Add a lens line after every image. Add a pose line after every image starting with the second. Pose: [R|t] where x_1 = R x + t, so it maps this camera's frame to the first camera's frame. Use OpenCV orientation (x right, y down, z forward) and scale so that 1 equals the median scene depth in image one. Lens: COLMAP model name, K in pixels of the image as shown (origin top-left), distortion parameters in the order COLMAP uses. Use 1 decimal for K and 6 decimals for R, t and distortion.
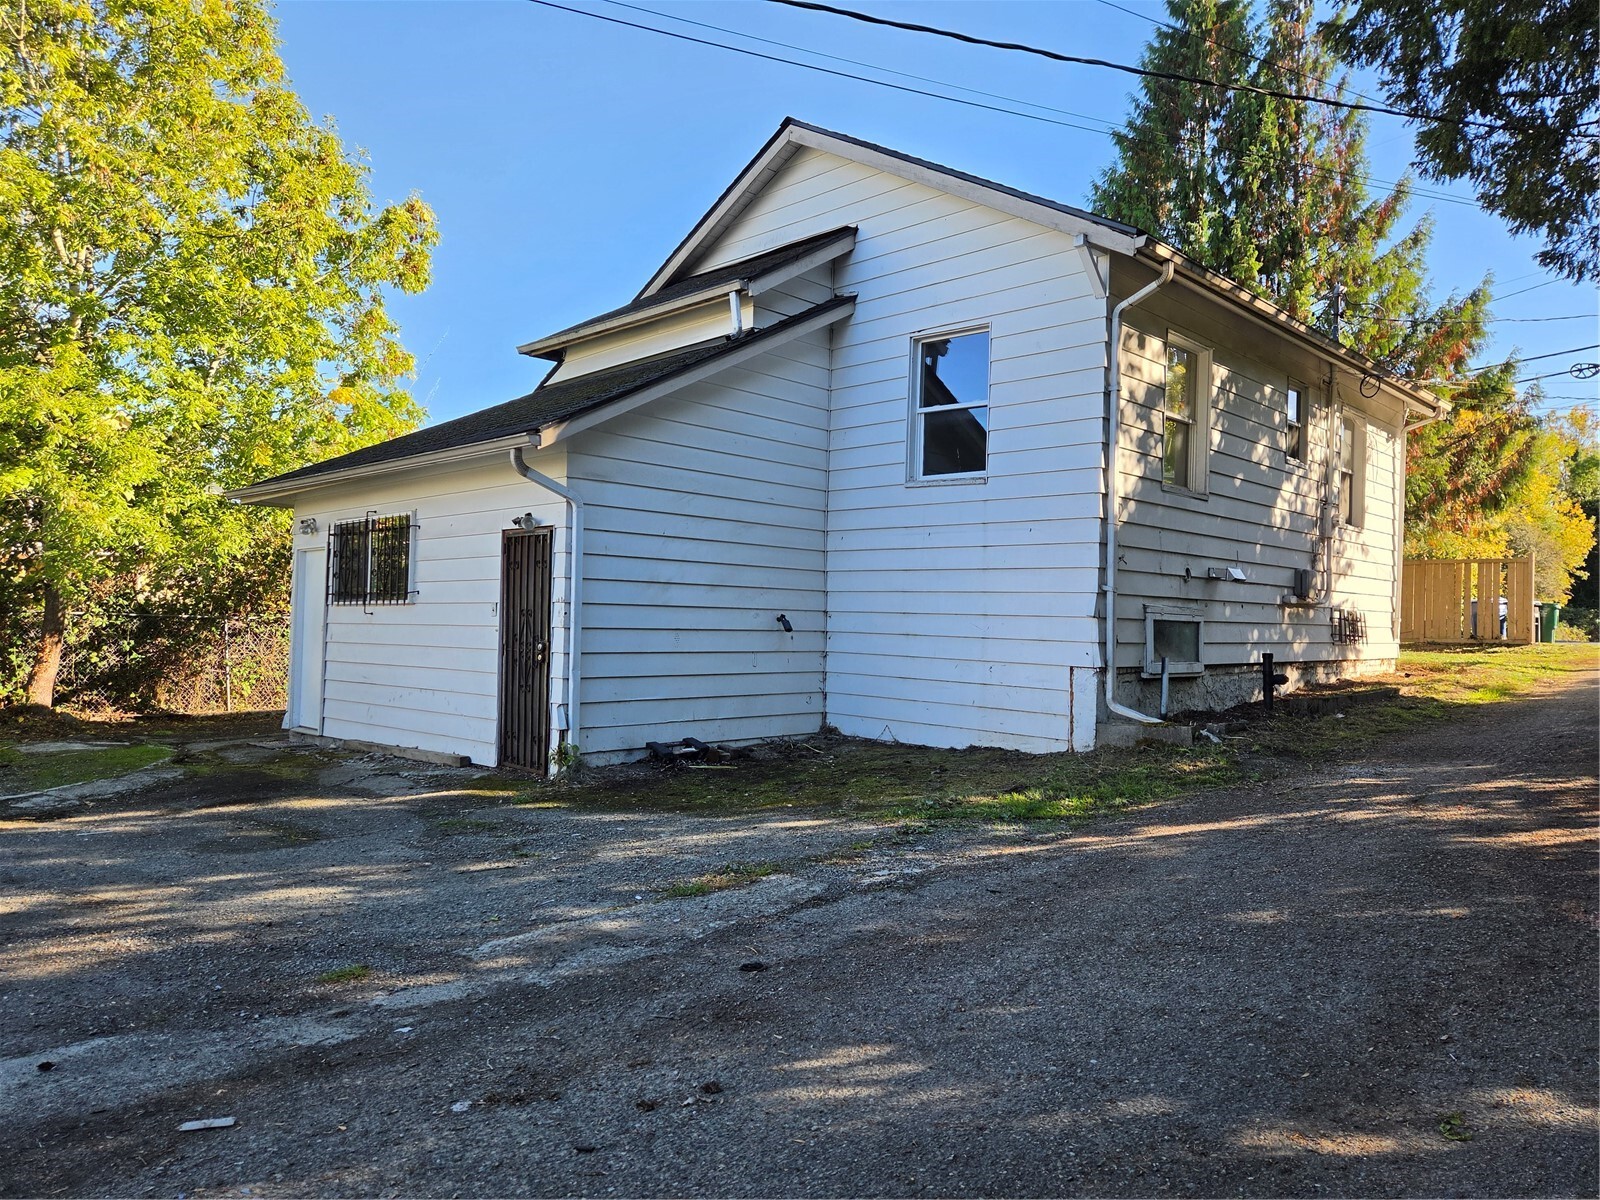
lens RADIAL K [[1073.2, 0, 800.0], [0, 1073.2, 600.0], [0, 0, 1]] dist [0.073972, -0.067801]
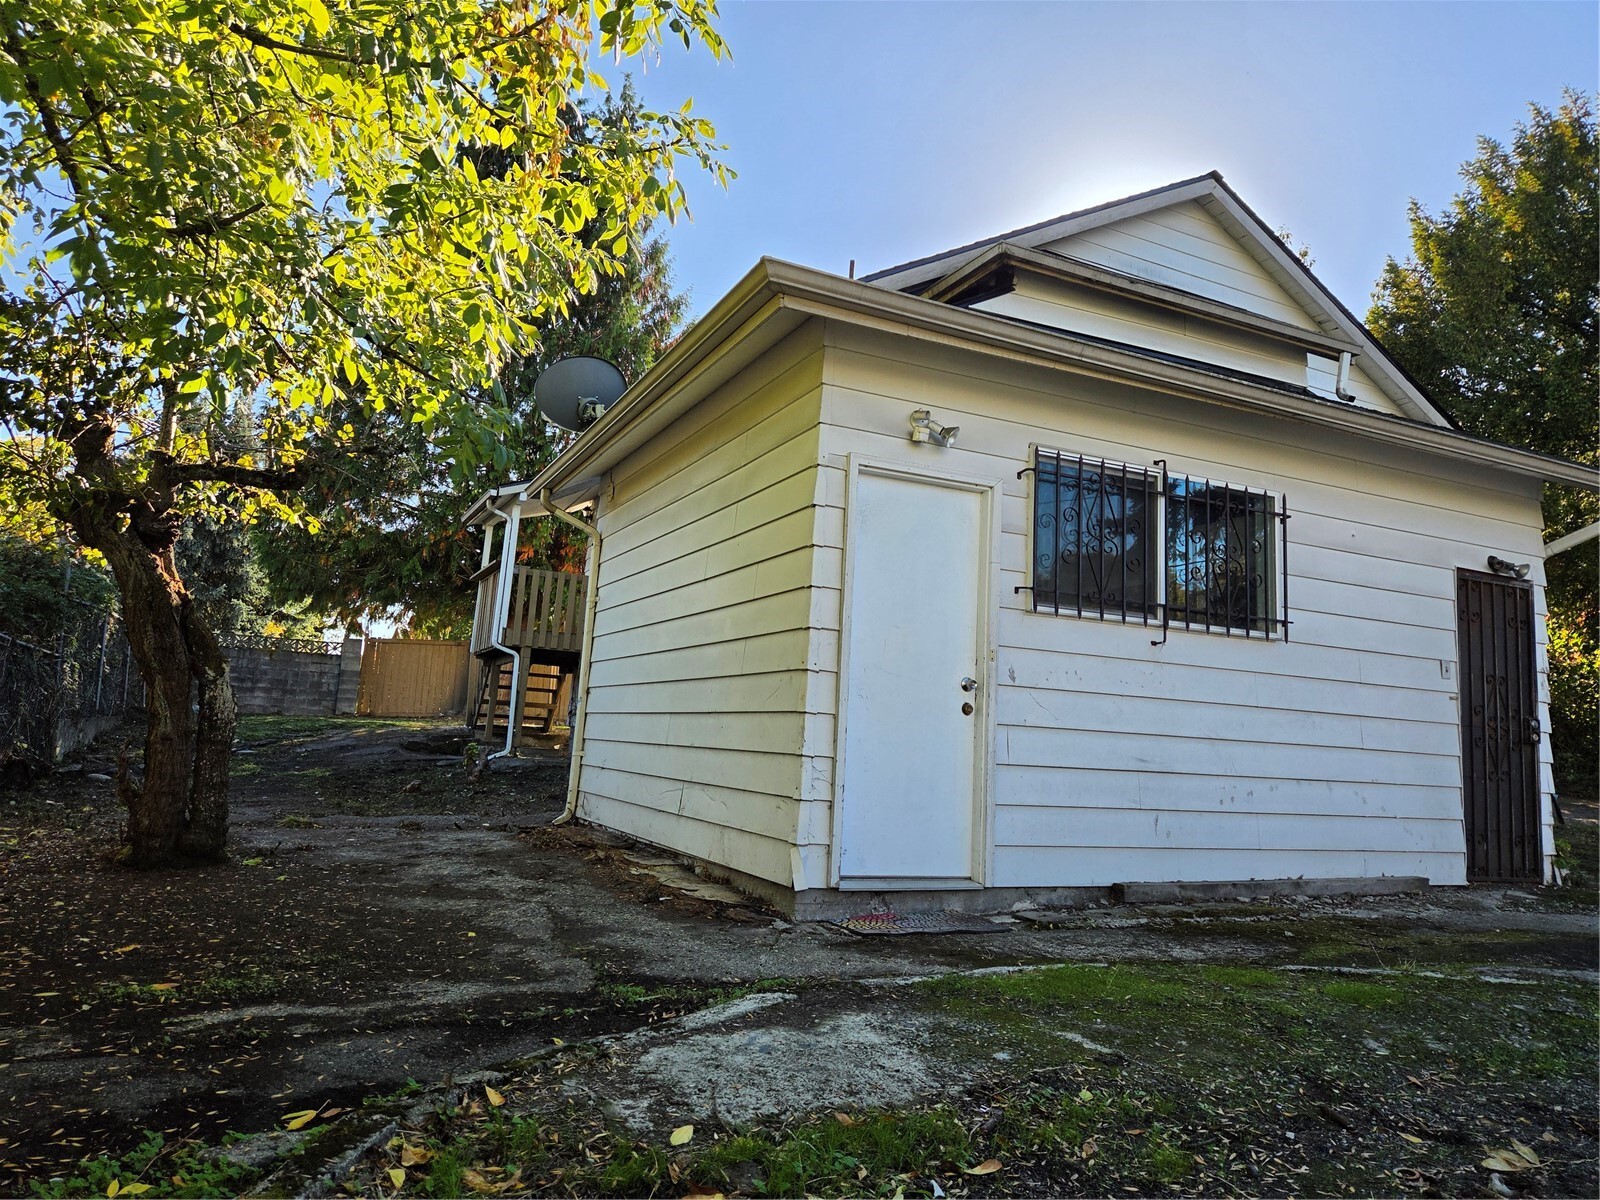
lens RADIAL K [[1072.4, 0, 799.3], [0, 1072.4, 590.2], [0, 0, 1]] dist [0.077063, -0.068050]
pose [[0.341287, 0.129962, 0.930931, -1.021822], [-0.072132, 0.991096, -0.111918, 0.063353], [-0.937187, -0.028954, 0.347623, 1.037369]]
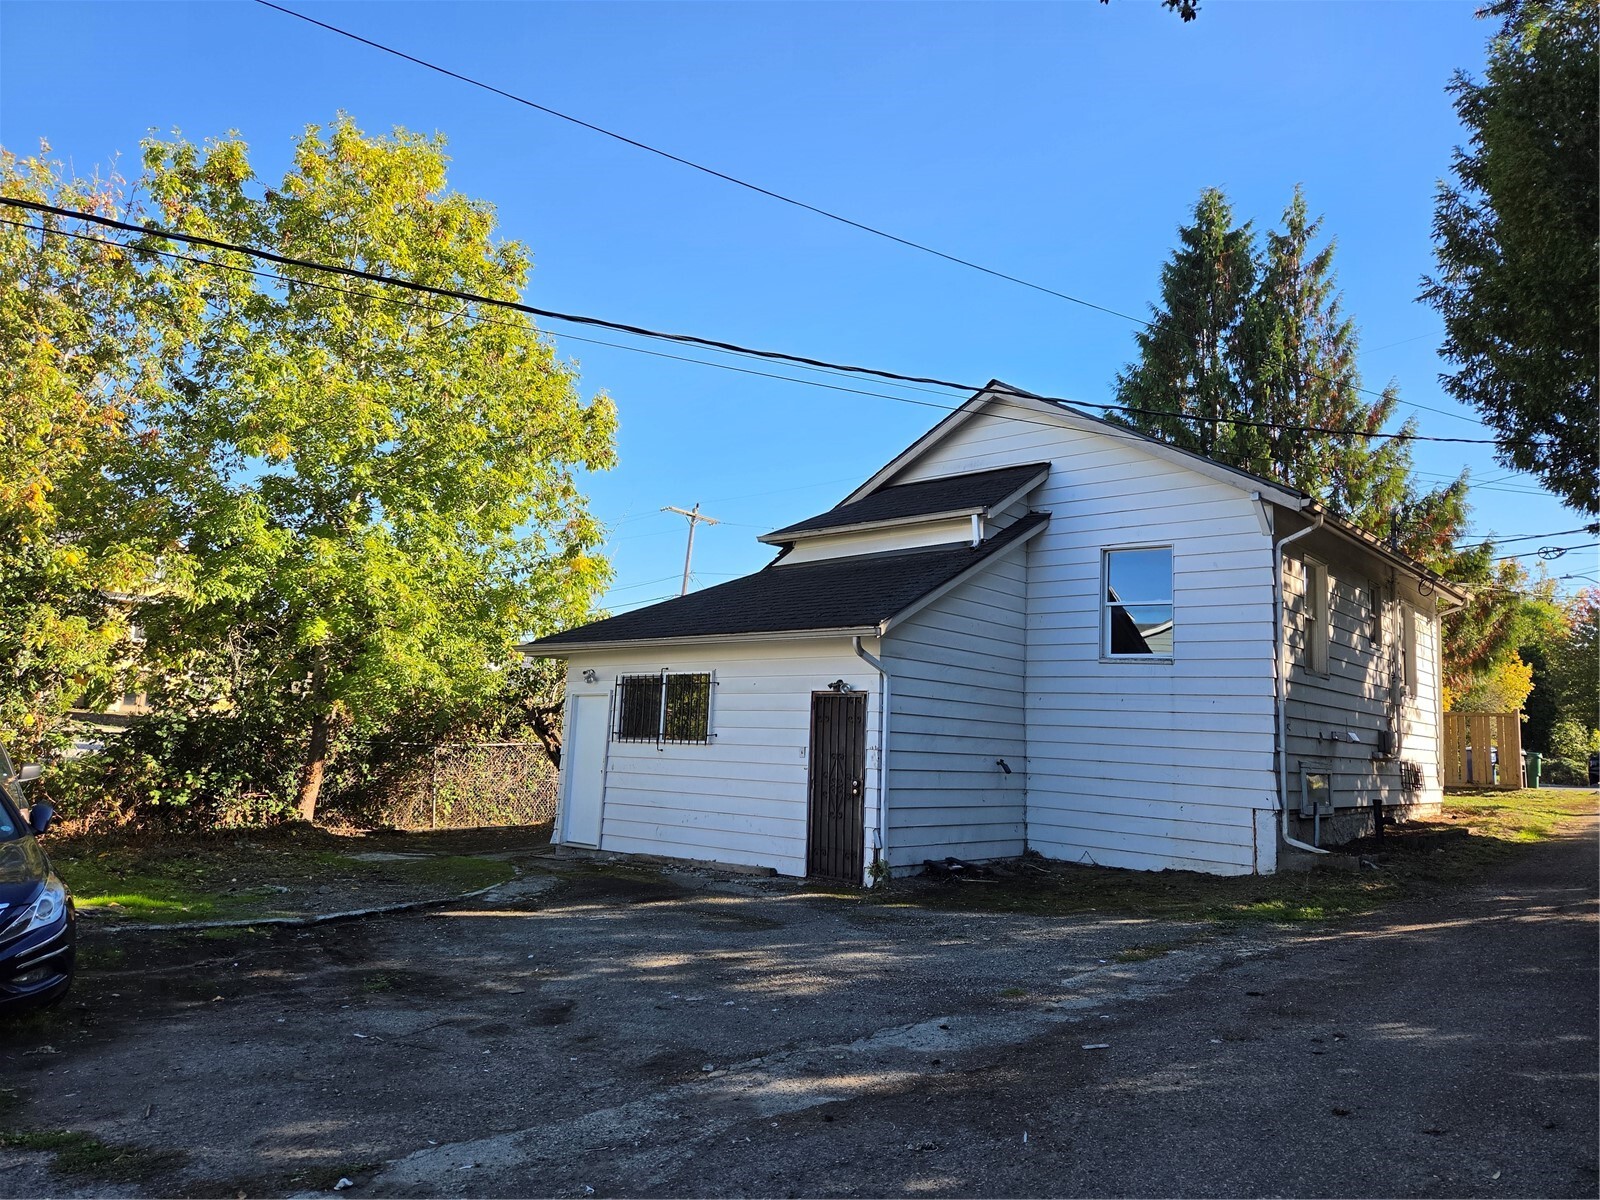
lens RADIAL K [[1072.4, 0, 799.3], [0, 1072.4, 590.2], [0, 0, 1]] dist [0.077063, -0.068050]
pose [[0.998687, 0.027245, 0.043387, -0.311387], [-0.021837, 0.992464, -0.120577, -0.025985], [-0.046345, 0.119471, 0.991755, -0.274457]]
